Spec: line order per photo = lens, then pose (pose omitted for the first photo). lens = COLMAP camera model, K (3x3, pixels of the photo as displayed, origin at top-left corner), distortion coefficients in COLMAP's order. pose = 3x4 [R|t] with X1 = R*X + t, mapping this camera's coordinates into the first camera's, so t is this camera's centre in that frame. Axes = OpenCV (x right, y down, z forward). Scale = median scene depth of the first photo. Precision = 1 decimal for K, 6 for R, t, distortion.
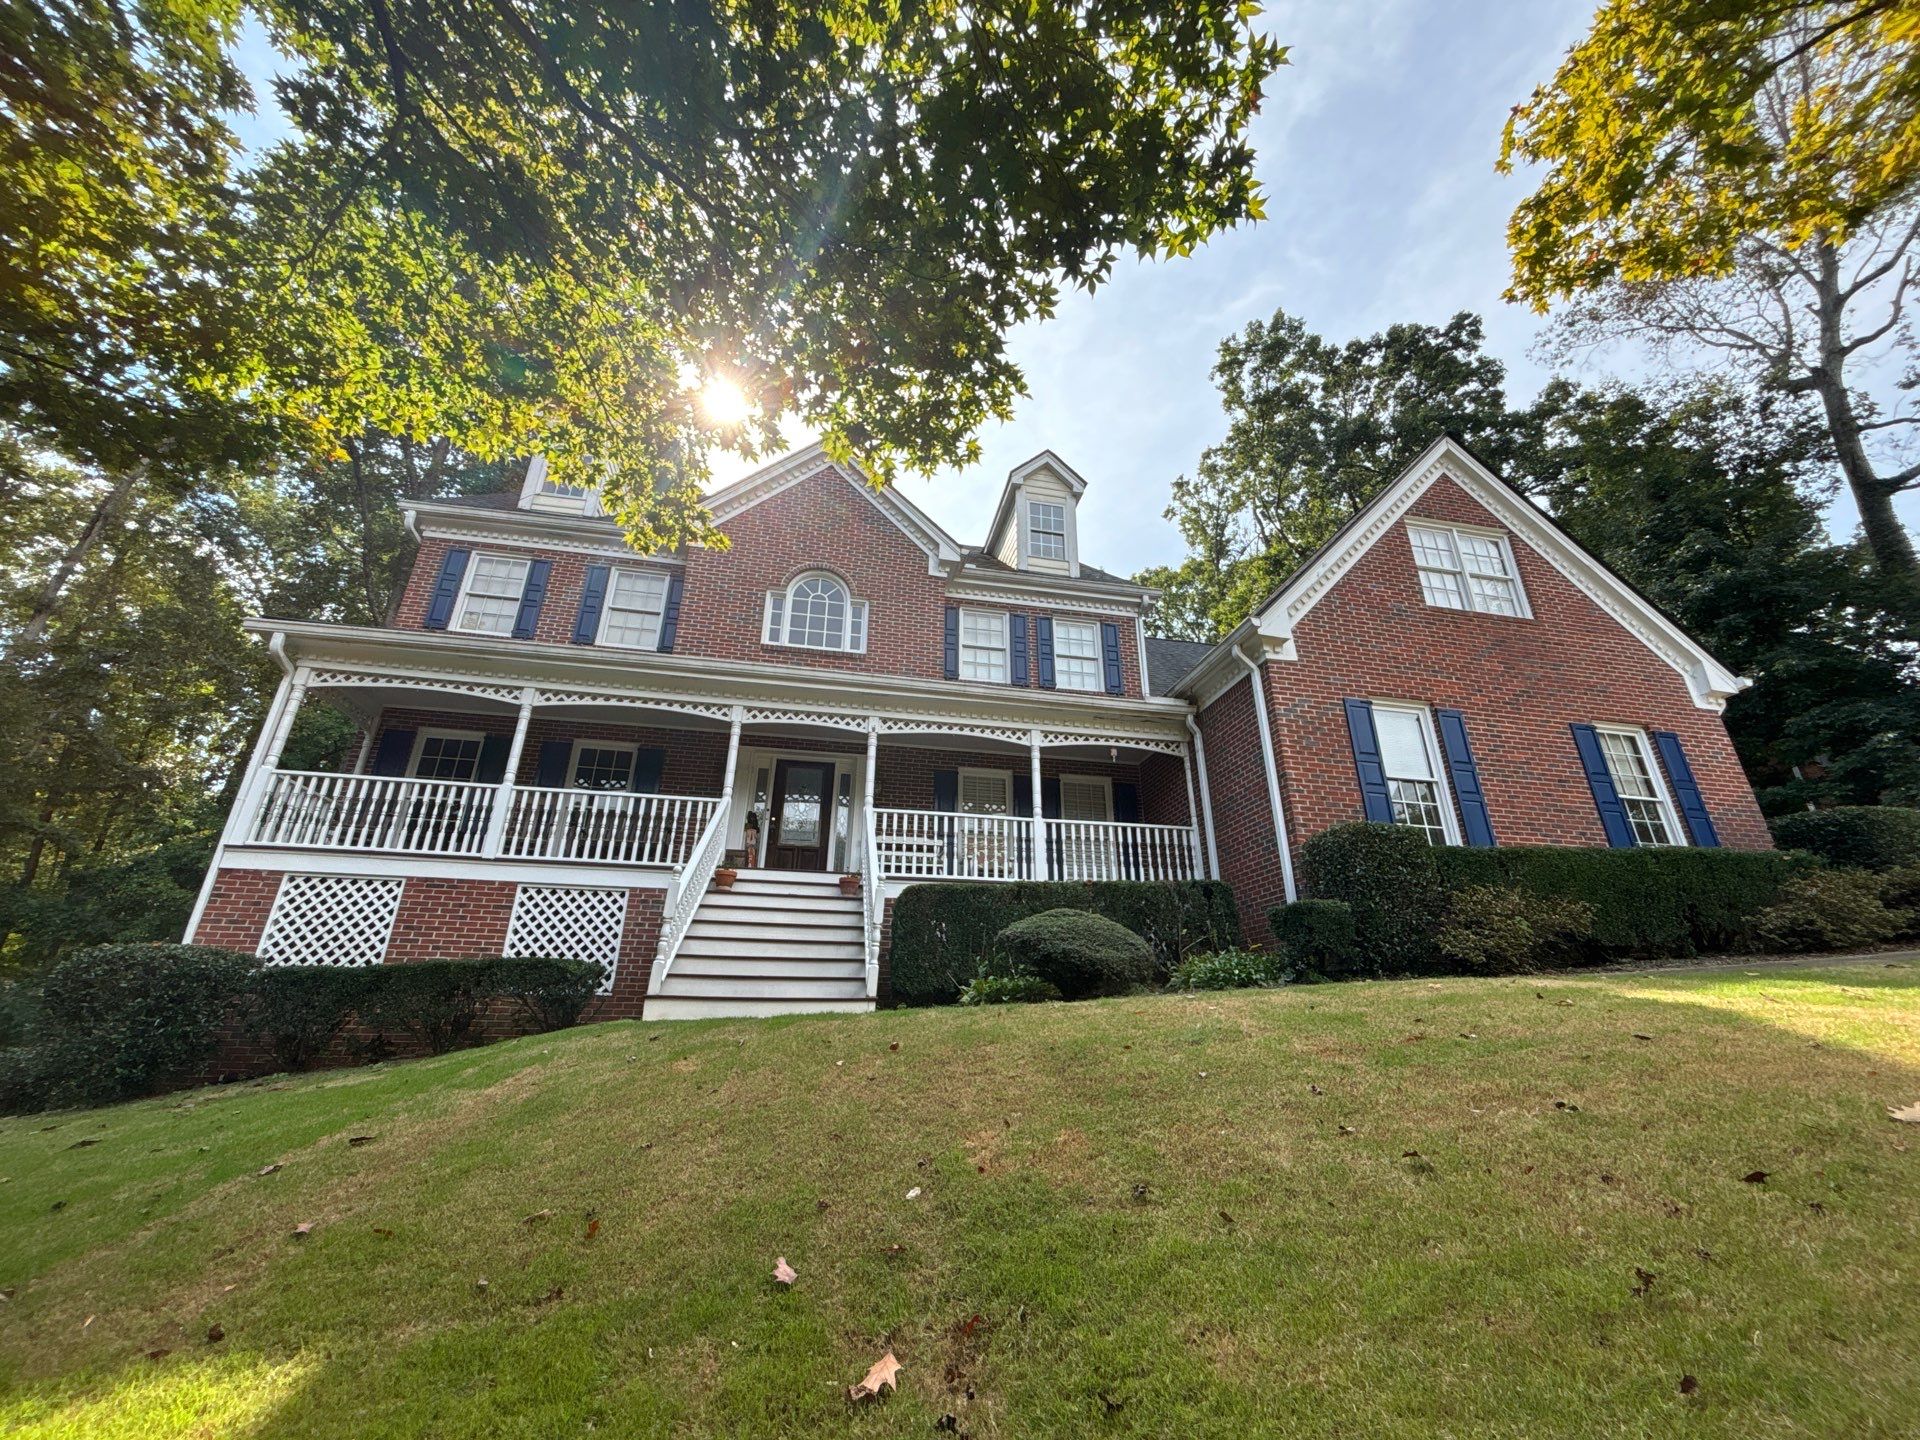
lens RADIAL K [[764.0, 0, 968.4], [0, 764.0, 723.8], [0, 0, 1]] dist [-0.002043, -0.000489]
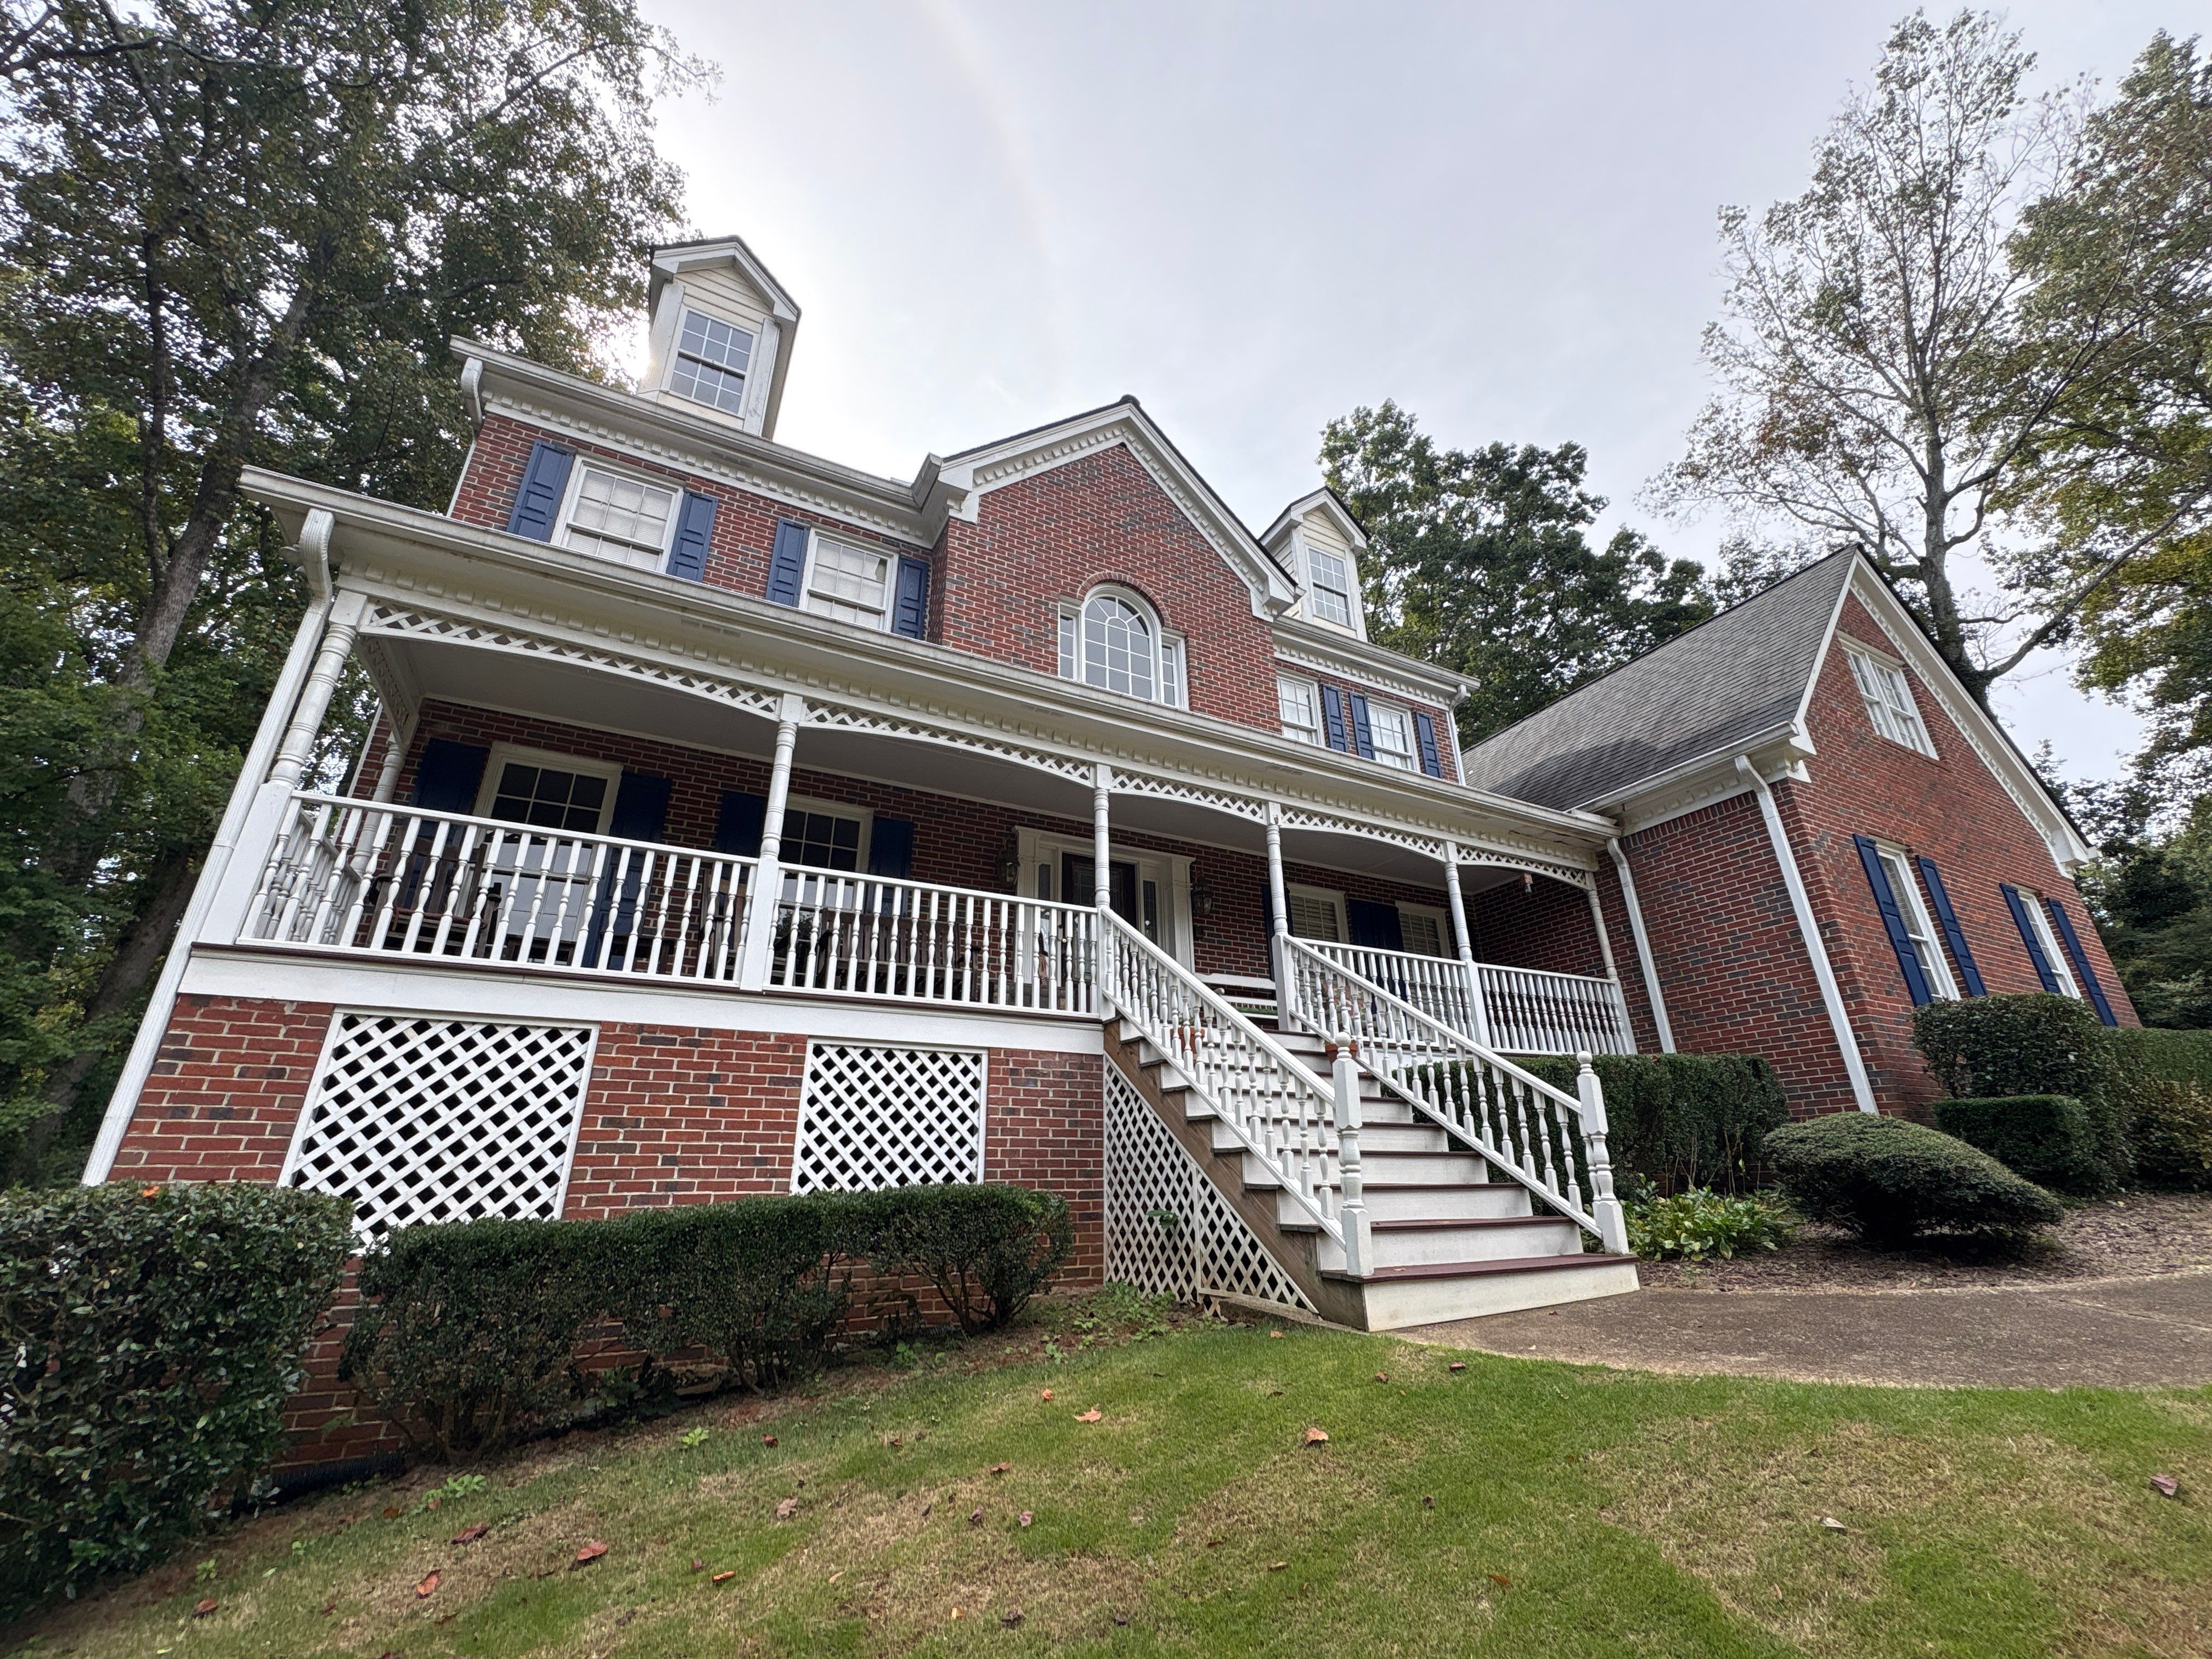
lens RADIAL K [[838.9, 0, 1102.8], [0, 838.9, 840.2], [0, 0, 1]] dist [0.023432, -0.017325]
pose [[0.962795, 0.087439, 0.255697, -0.534192], [-0.091937, 0.995749, 0.005667, 0.039953], [-0.254114, -0.028964, 0.966740, 0.340908]]
